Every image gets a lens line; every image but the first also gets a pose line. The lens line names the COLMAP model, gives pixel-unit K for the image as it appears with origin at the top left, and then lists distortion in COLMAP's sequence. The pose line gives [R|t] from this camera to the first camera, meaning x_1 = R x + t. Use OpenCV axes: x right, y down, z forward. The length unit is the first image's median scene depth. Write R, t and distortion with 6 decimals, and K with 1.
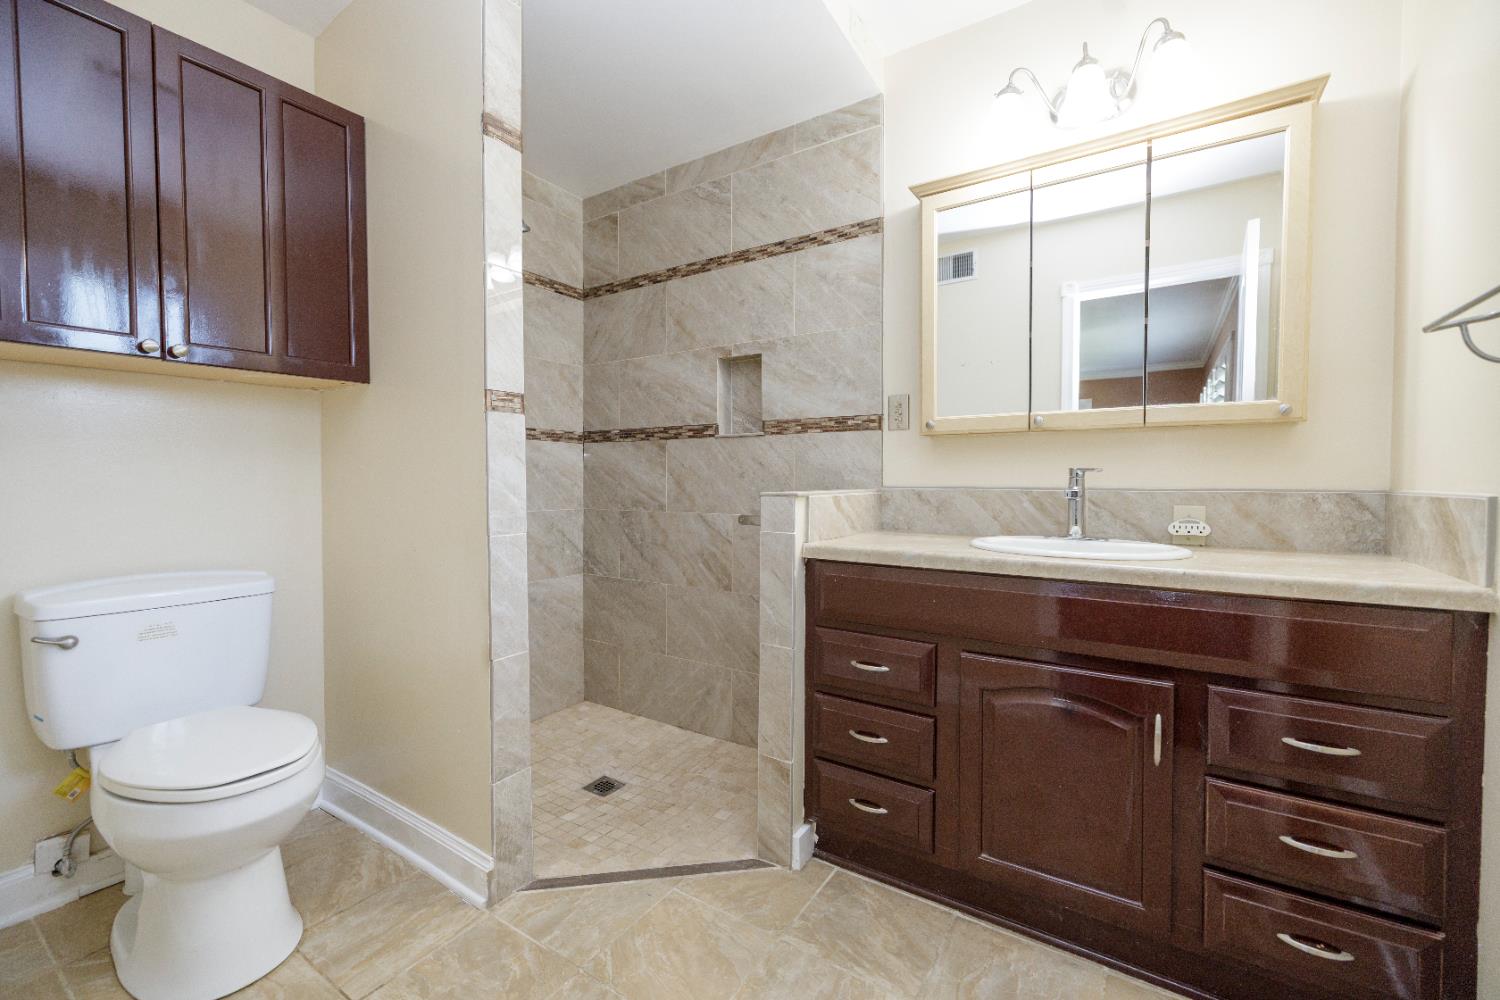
lens RADIAL K [[630.2, 0, 743.4], [0, 630.2, 498.5], [0, 0, 1]] dist [-0.000595, 0.000866]
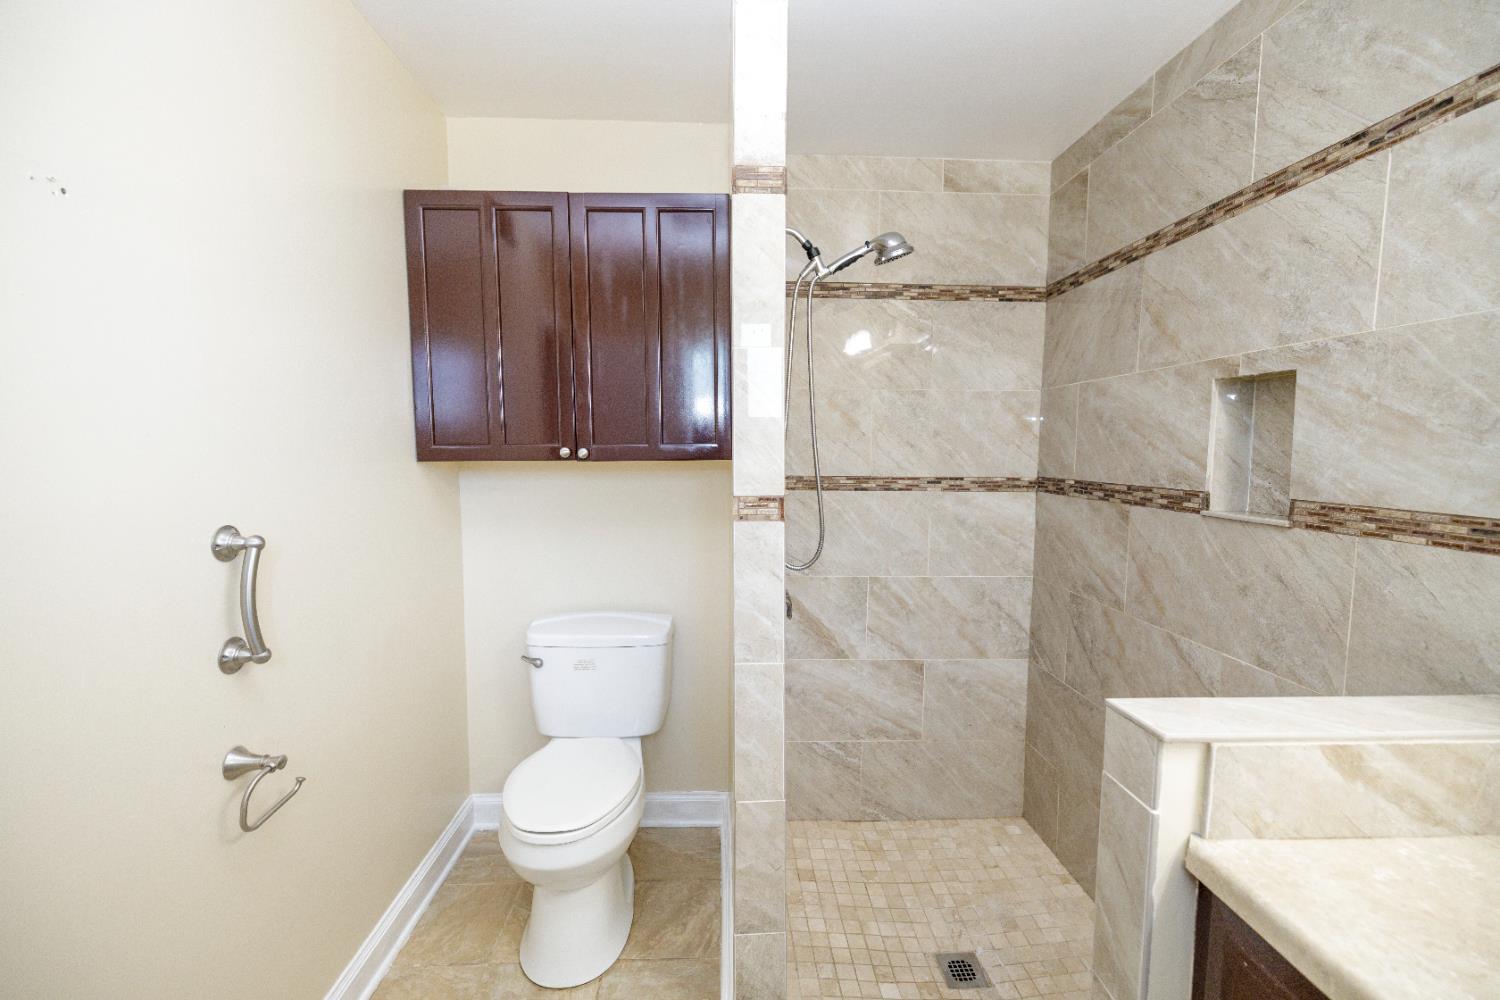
lens RADIAL K [[630.2, 0, 744.2], [0, 630.2, 498.0], [0, 0, 1]] dist [-0.000595, 0.000866]
pose [[0.580377, 0.069892, -0.811343, 0.183947], [-0.027467, 0.997423, 0.066274, -0.140704], [0.813884, -0.016179, 0.580802, 0.315957]]
